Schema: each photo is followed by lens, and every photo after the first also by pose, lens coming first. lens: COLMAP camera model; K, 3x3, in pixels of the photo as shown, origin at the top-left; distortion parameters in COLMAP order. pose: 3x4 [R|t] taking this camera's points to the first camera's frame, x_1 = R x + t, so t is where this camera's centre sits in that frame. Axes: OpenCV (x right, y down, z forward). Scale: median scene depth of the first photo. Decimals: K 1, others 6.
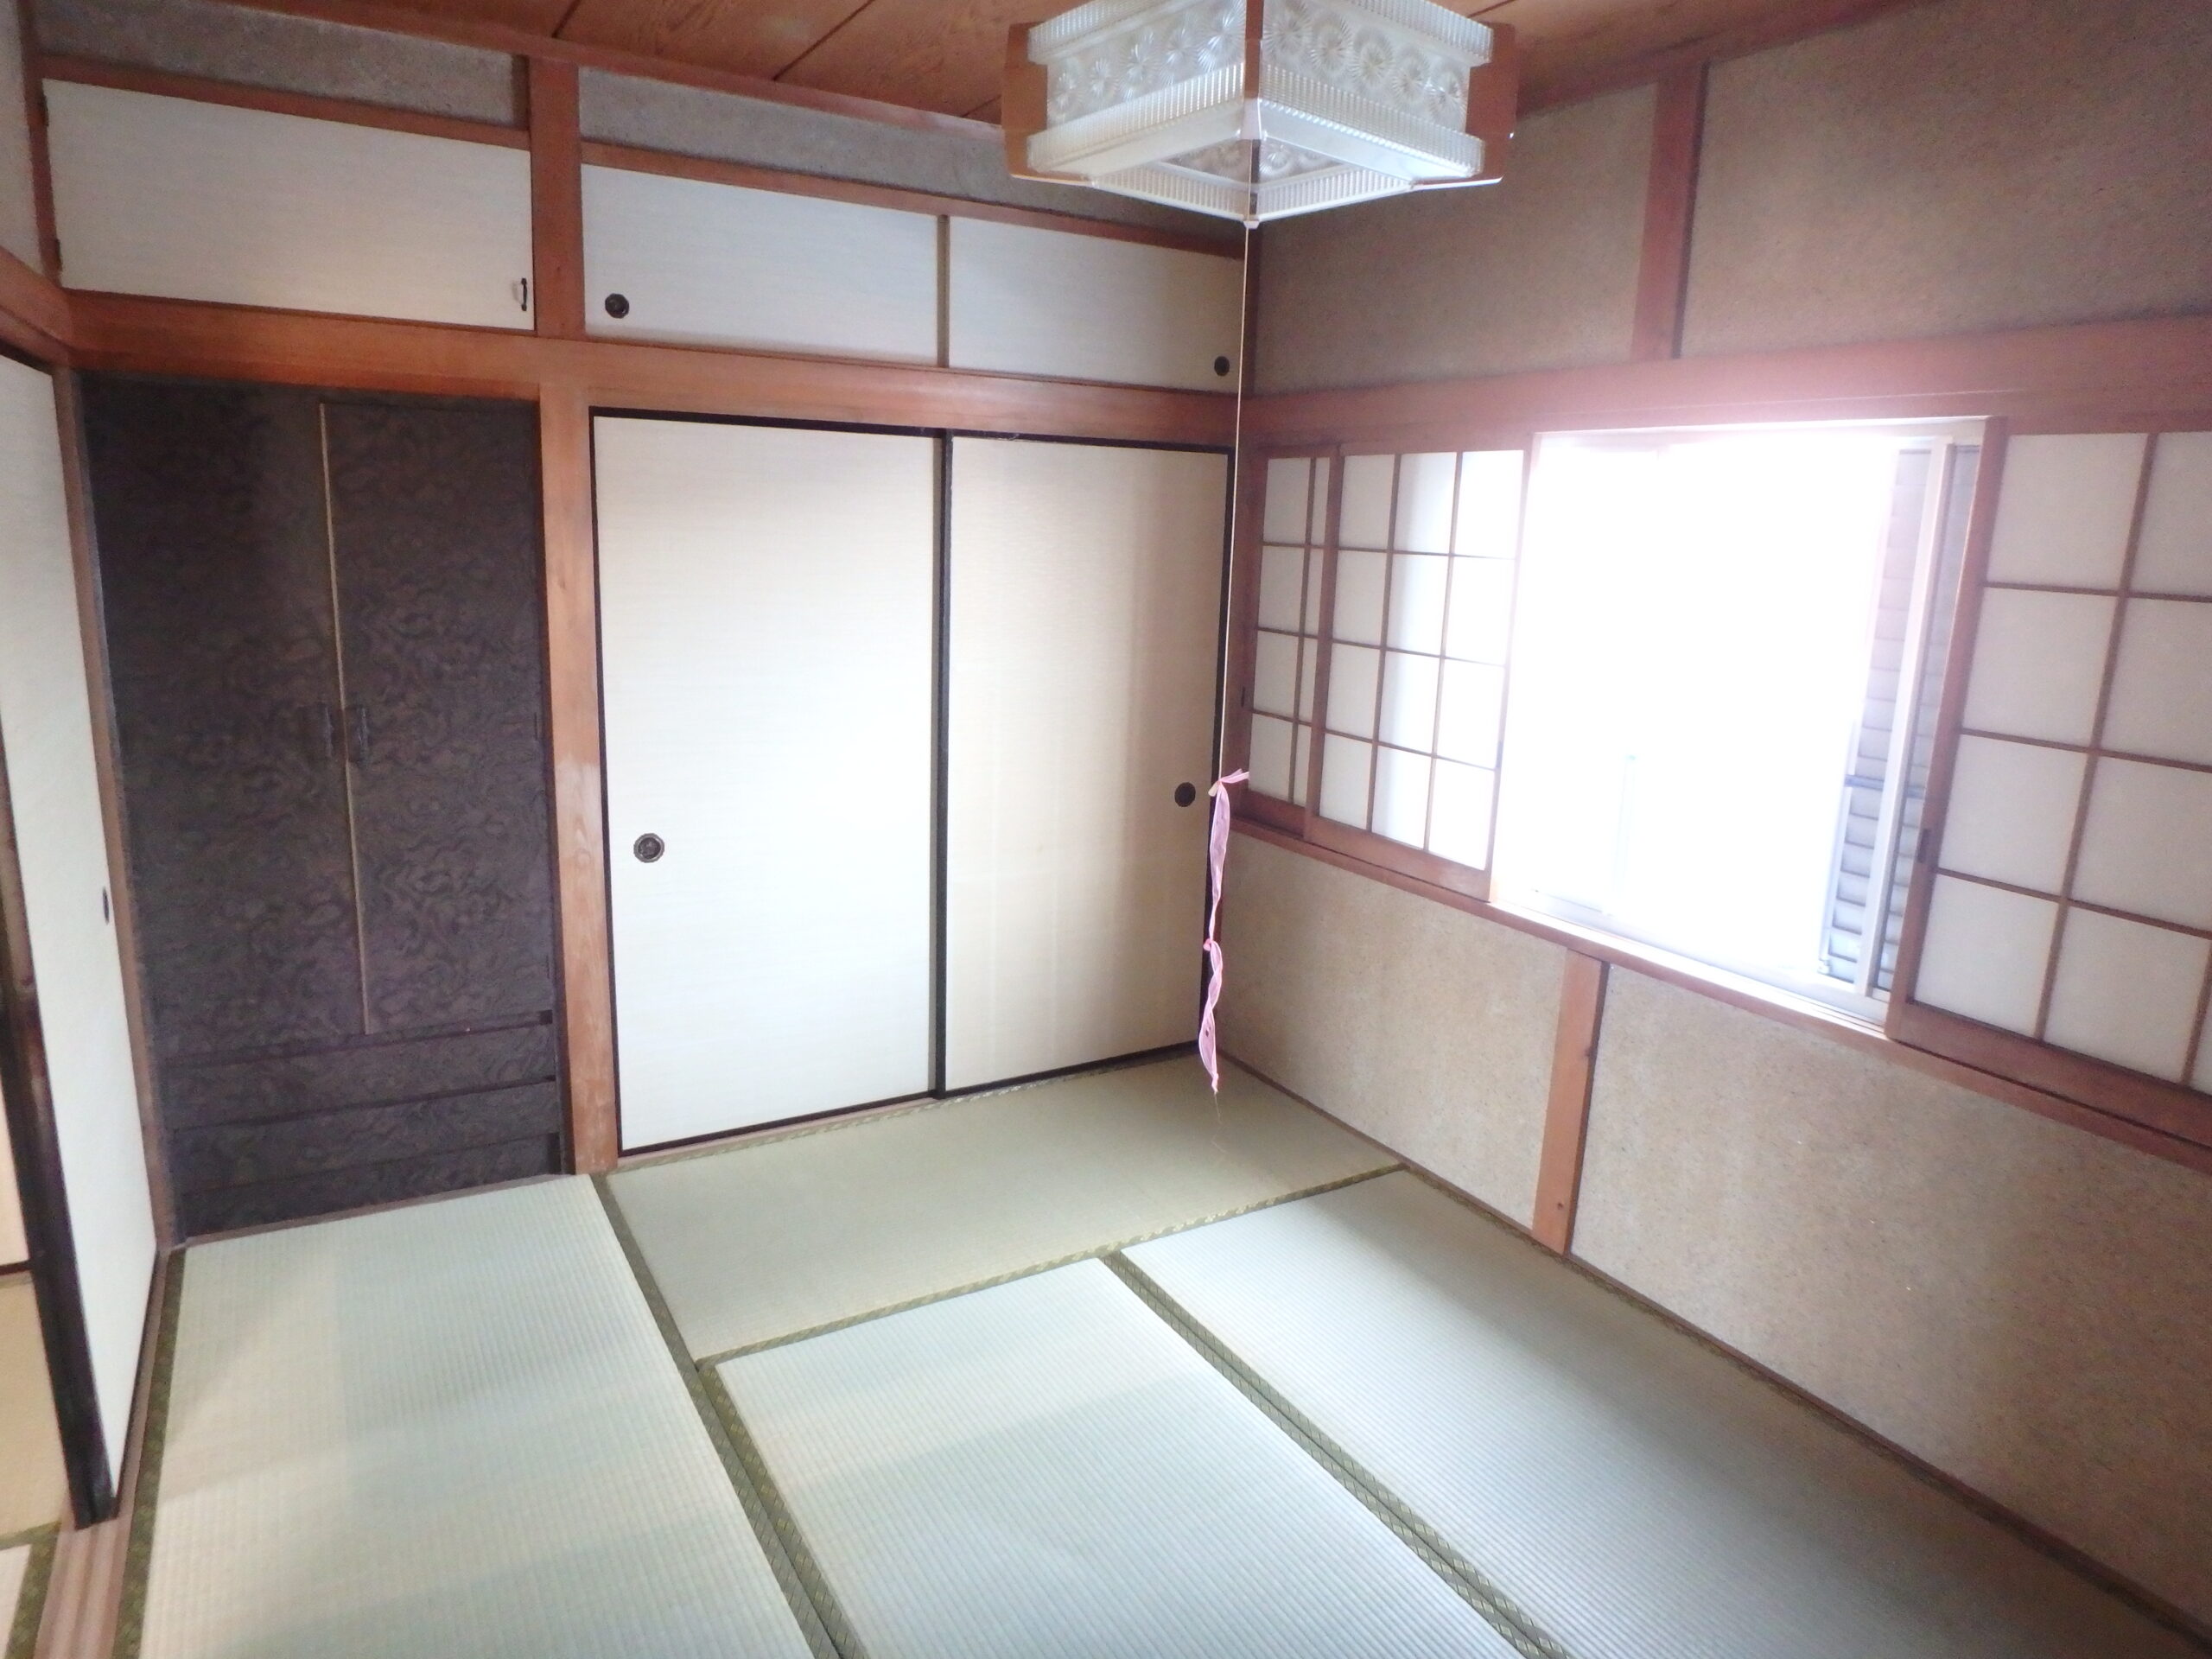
lens RADIAL K [[1375.0, 0, 1109.9], [0, 1375.0, 821.1], [0, 0, 1]] dist [-0.018999, 0.005087]
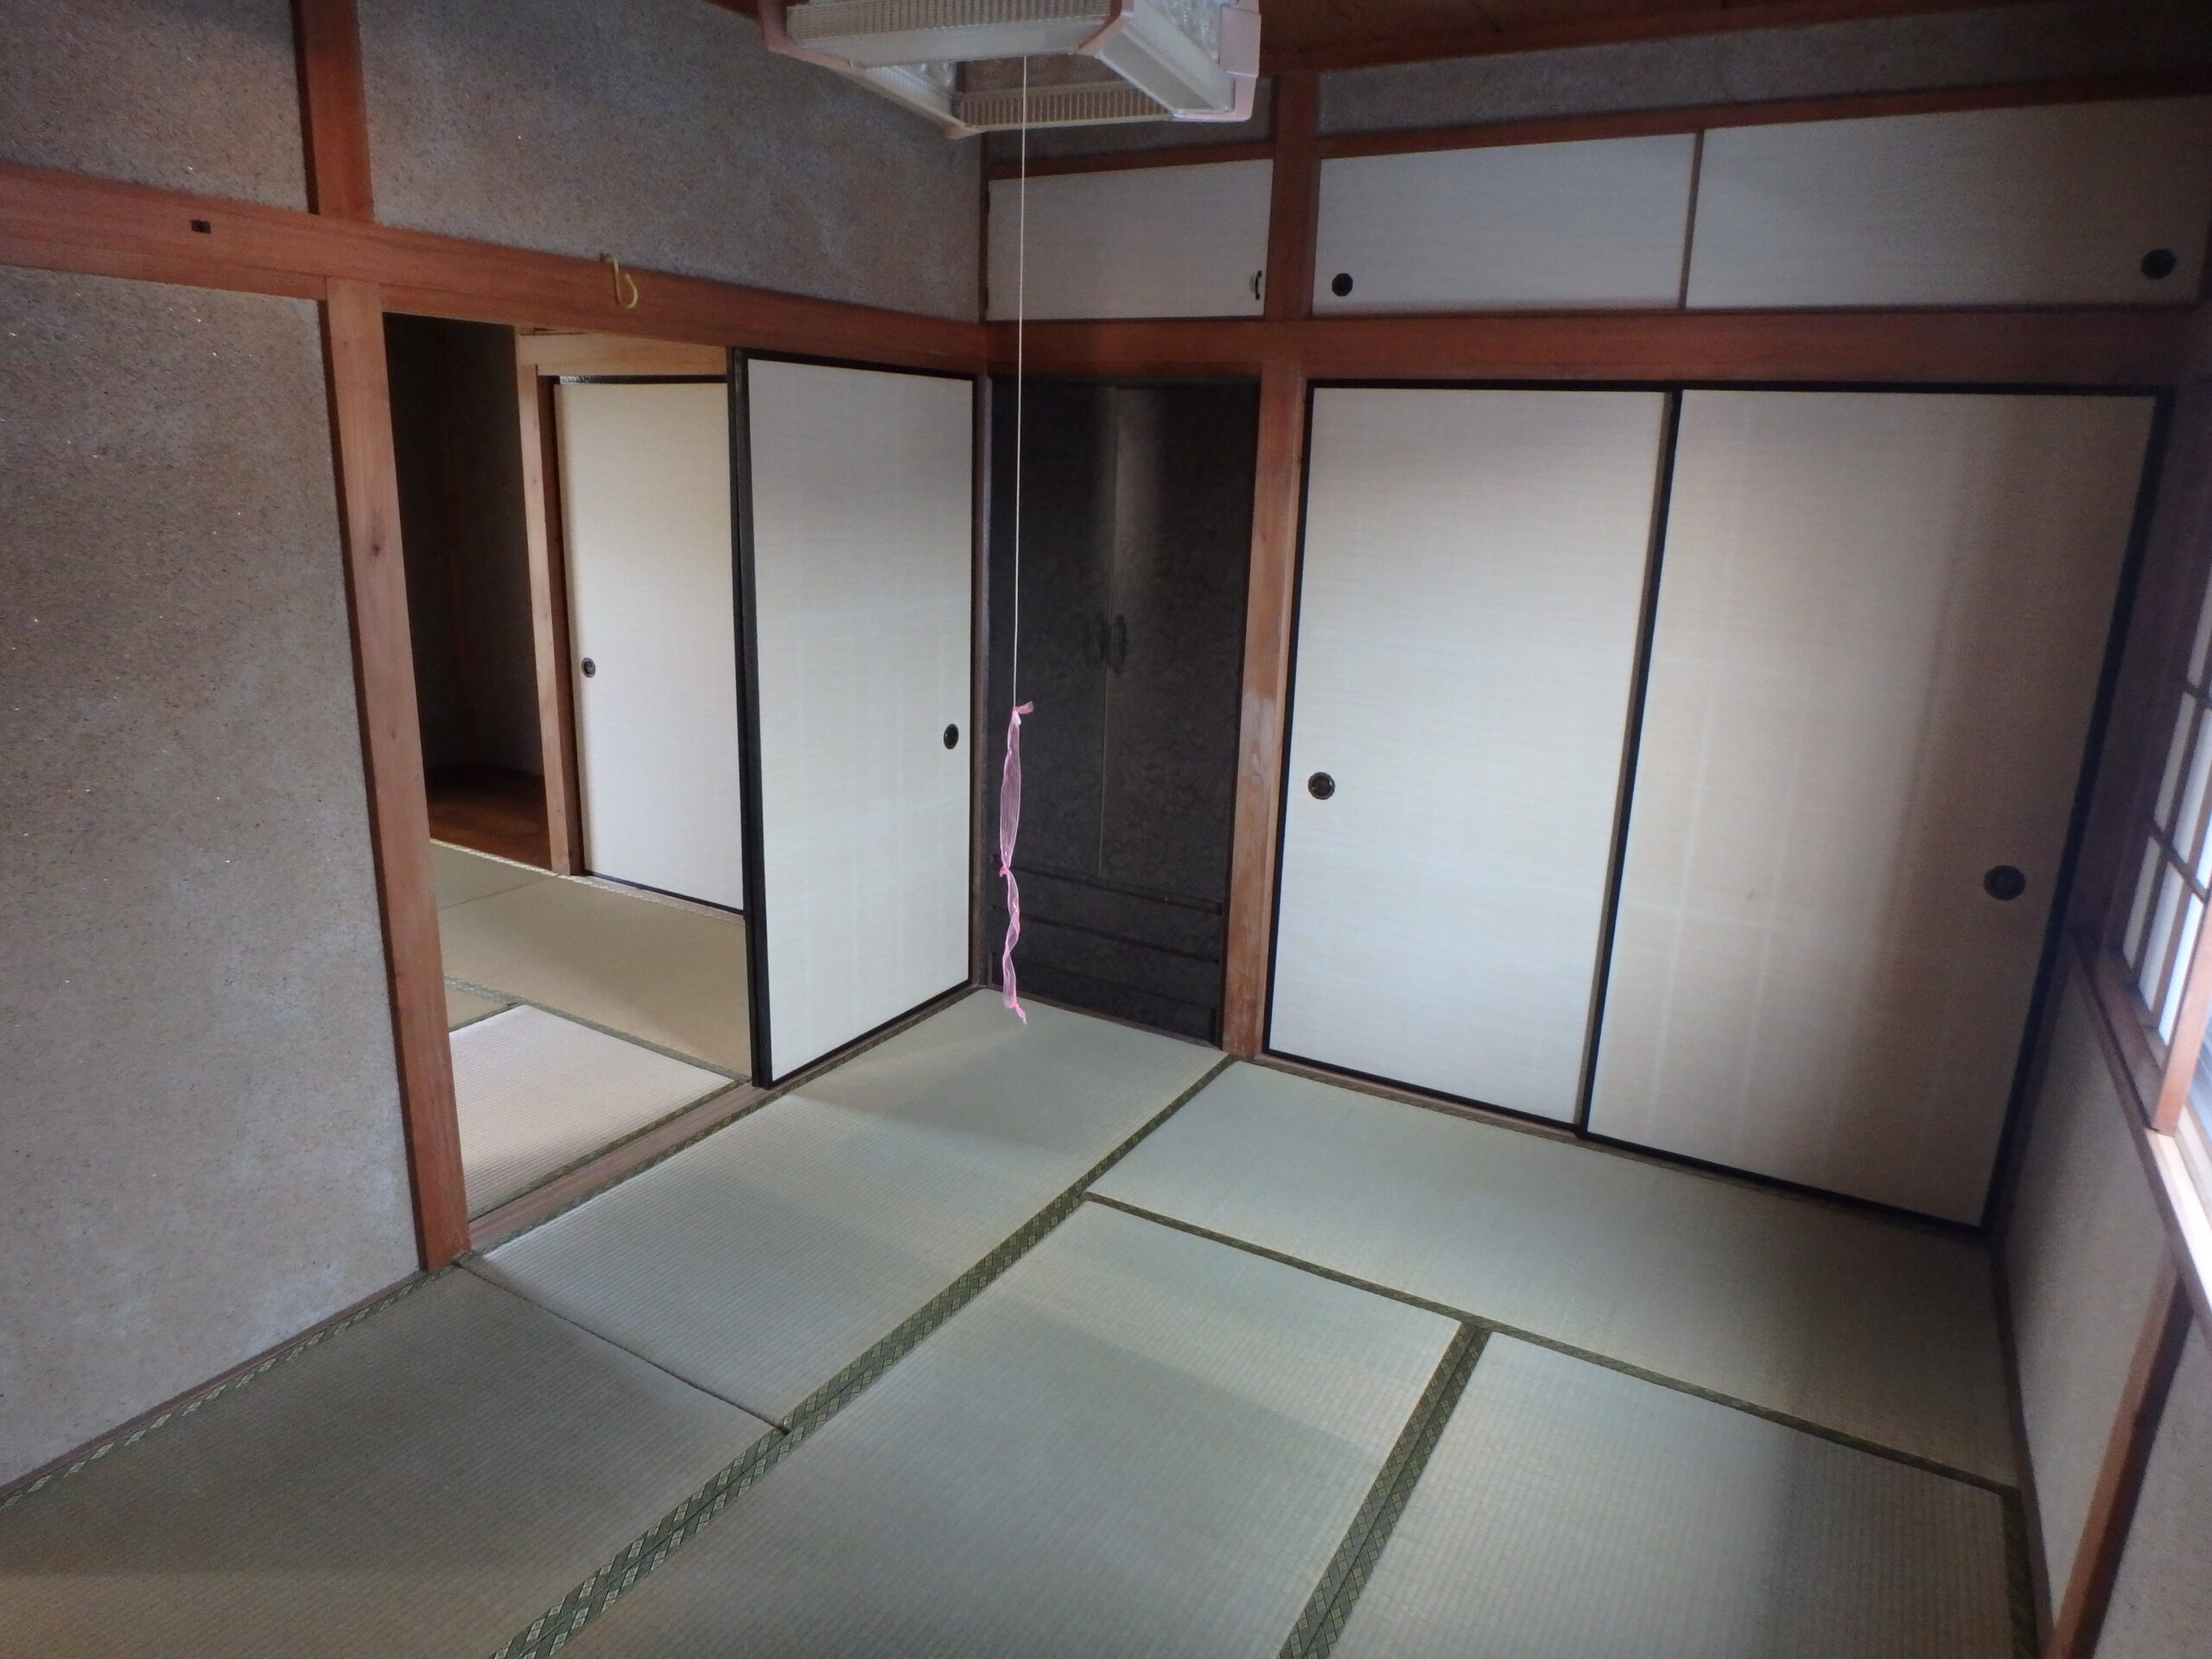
lens RADIAL K [[1375.0, 0, 1111.4], [0, 1375.0, 828.8], [0, 0, 1]] dist [-0.018999, 0.005087]
pose [[0.500417, 0.208892, -0.840207, 0.544738], [-0.205545, 0.971376, 0.119083, -0.046727], [0.841032, 0.113109, 0.529029, 0.310462]]
